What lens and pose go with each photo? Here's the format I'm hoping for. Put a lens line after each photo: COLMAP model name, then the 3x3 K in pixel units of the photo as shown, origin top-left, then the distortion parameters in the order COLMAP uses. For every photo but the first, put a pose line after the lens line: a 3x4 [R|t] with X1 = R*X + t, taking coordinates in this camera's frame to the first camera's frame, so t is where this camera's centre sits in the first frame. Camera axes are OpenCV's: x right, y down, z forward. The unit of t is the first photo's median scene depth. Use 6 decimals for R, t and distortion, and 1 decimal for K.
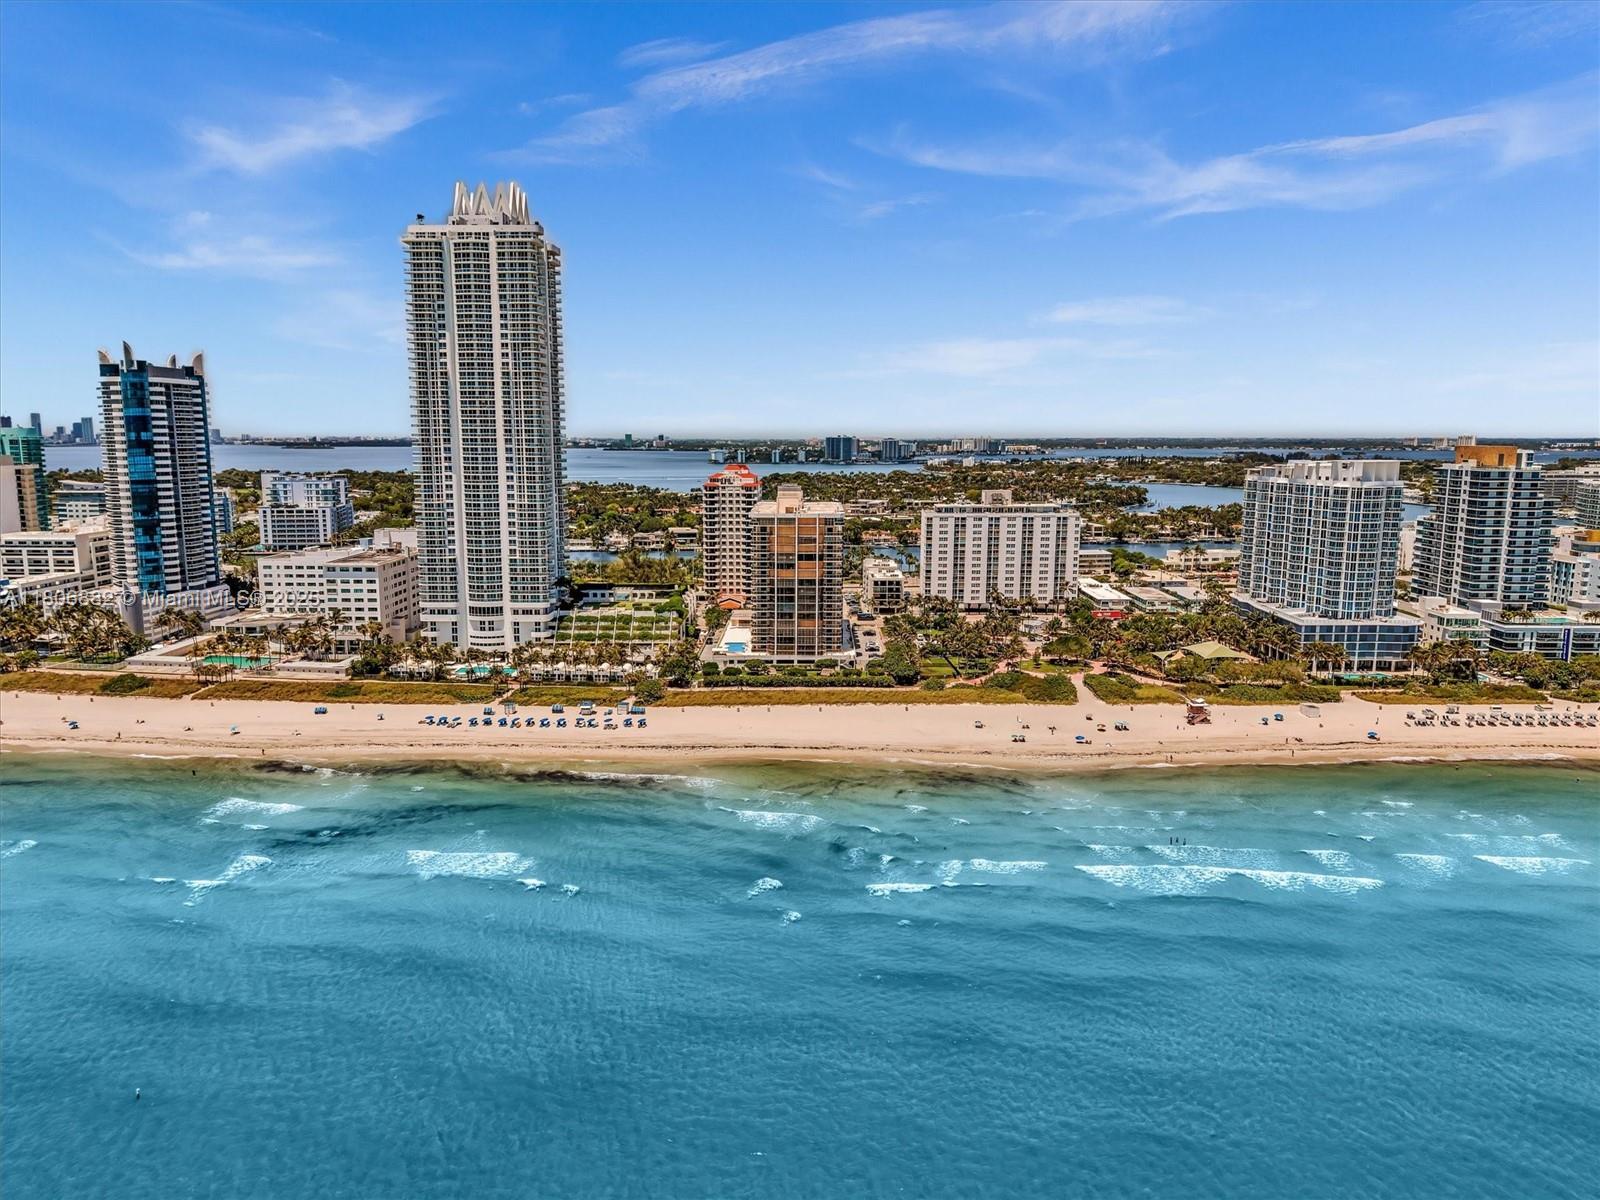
lens RADIAL K [[1081.5, 0, 816.8], [0, 1081.5, 608.5], [0, 0, 1]] dist [0.101857, -0.137014]
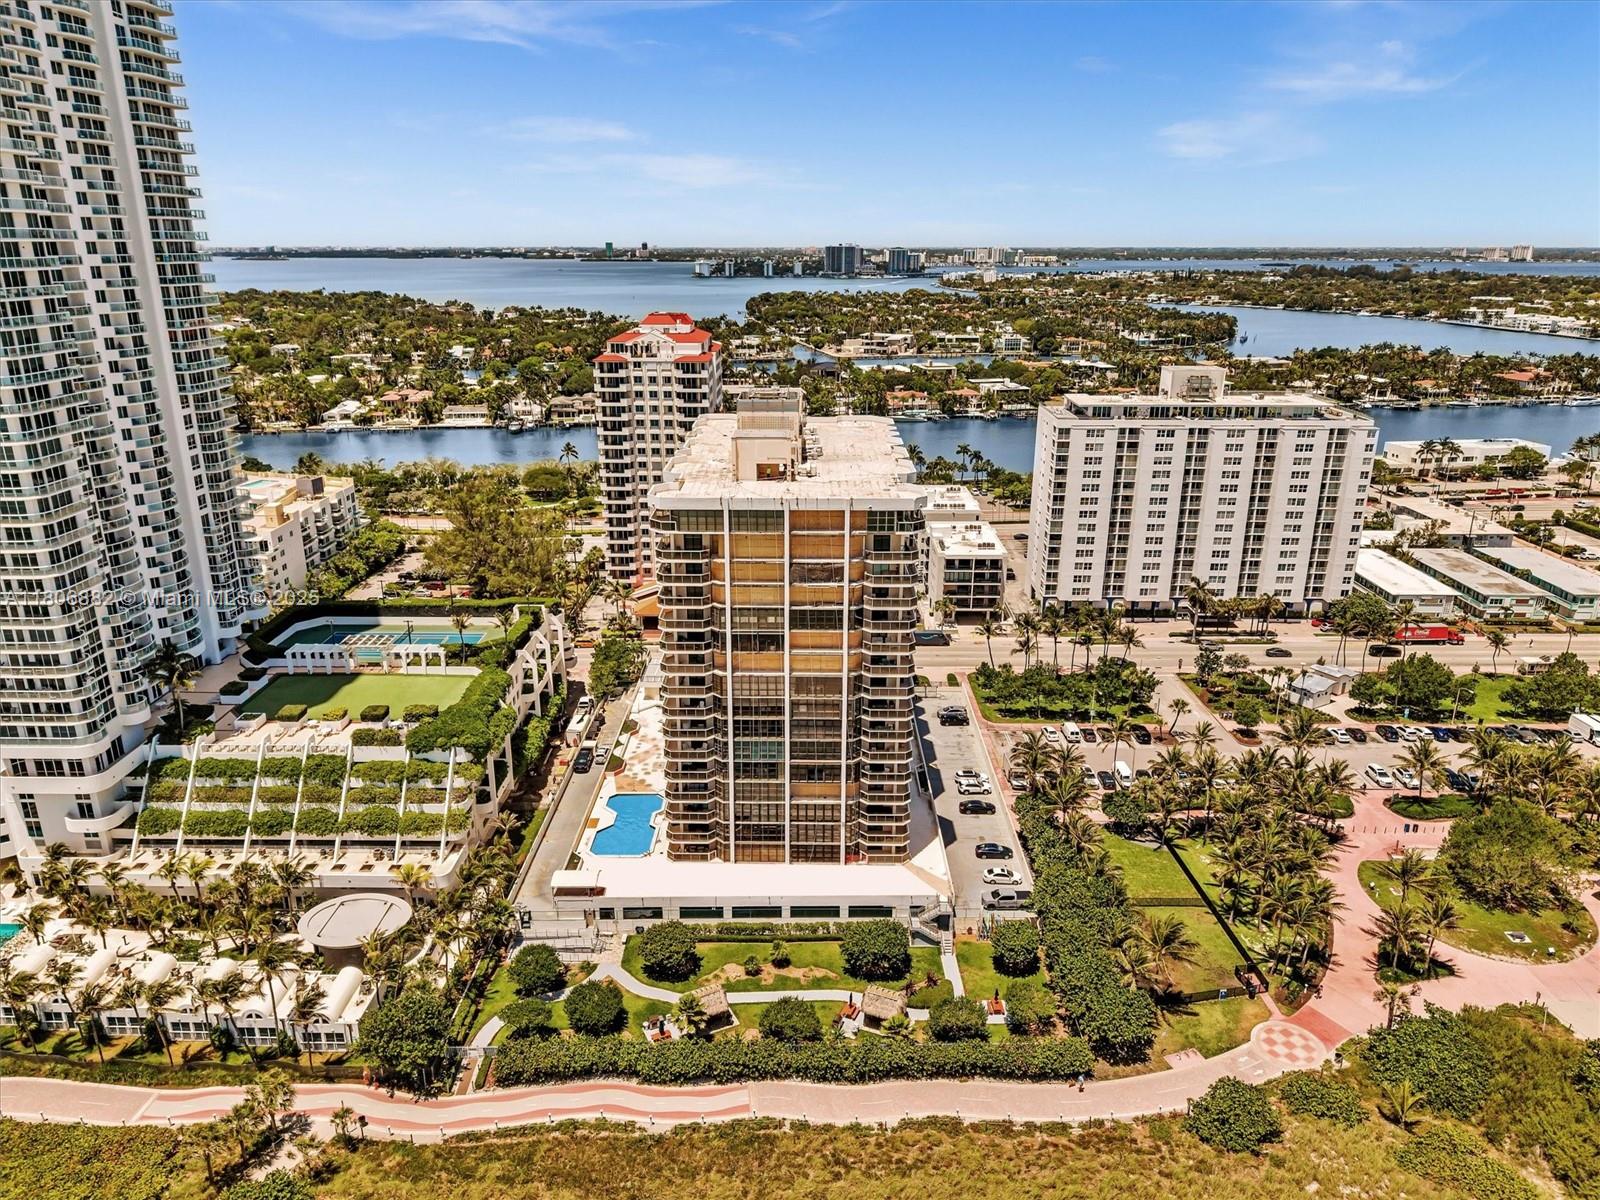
lens RADIAL K [[1092.7, 0, 797.5], [0, 1092.7, 598.5], [0, 0, 1]] dist [0.008162, 0.003349]
pose [[0.999902, 0.004682, -0.013189, -0.008426], [-0.002581, 0.987905, 0.155039, -0.084420], [0.013755, -0.154990, 0.987820, 0.503629]]
